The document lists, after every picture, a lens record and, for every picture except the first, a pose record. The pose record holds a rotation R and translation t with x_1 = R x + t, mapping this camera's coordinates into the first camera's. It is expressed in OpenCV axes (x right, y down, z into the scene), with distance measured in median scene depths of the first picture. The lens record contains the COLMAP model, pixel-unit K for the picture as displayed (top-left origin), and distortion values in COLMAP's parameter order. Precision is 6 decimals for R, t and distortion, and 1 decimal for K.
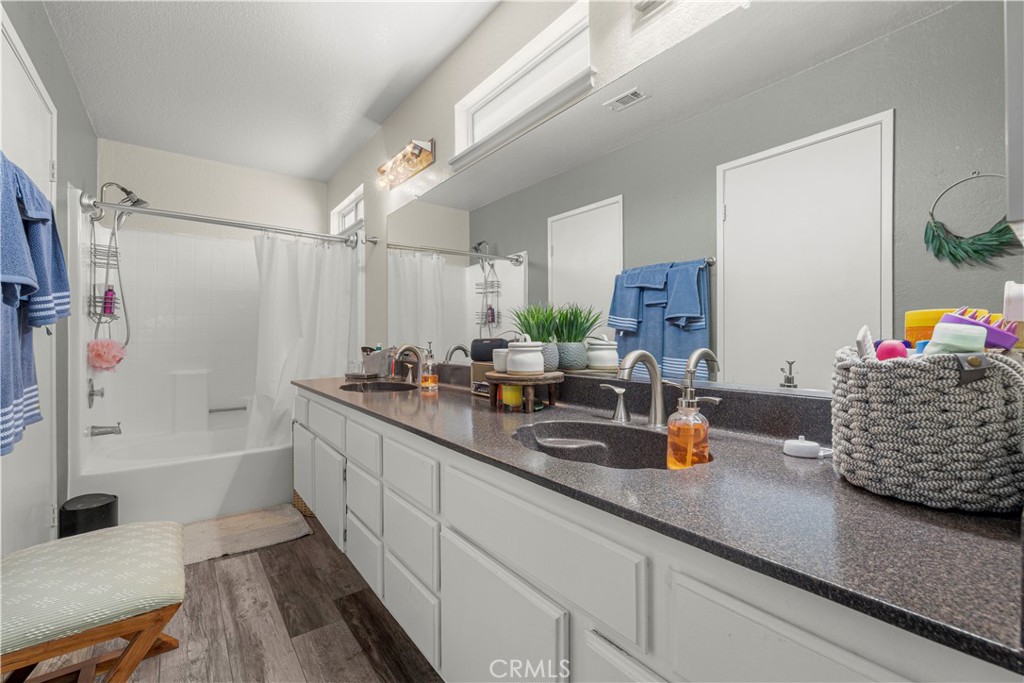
lens RADIAL K [[437.6, 0, 511.0], [0, 437.6, 339.1], [0, 0, 1]] dist [-0.001077, -0.000094]
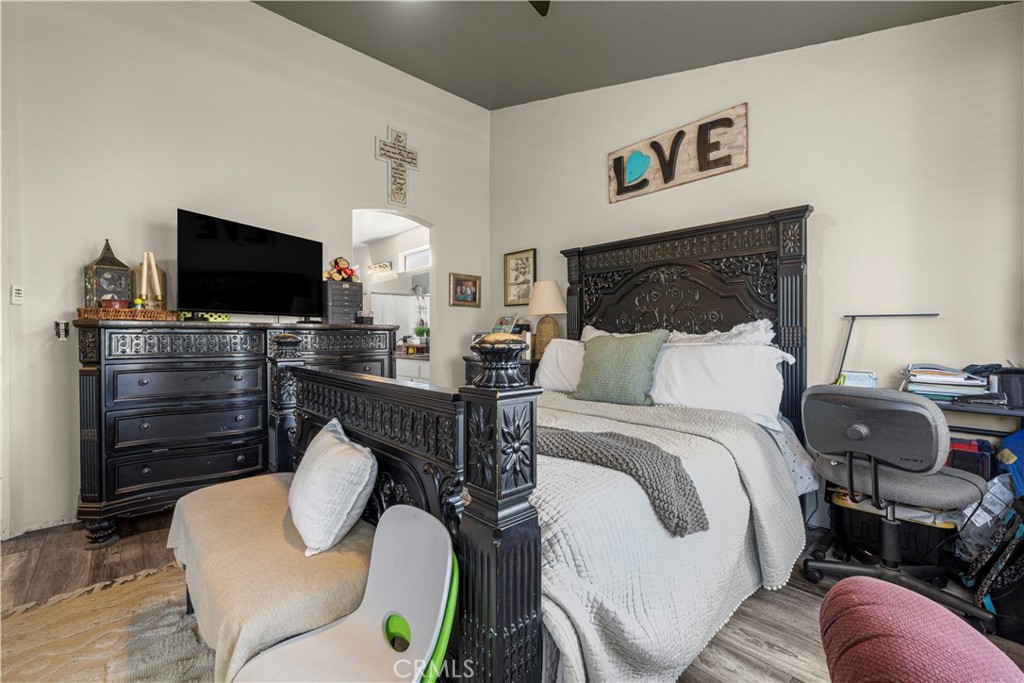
lens RADIAL K [[437.6, 0, 513.1], [0, 437.6, 339.1], [0, 0, 1]] dist [-0.001077, -0.000094]
pose [[0.995562, -0.002012, 0.094091, 0.469264], [0.001618, 0.999990, 0.004273, 0.012538], [-0.094098, -0.004101, 0.995554, -2.600152]]
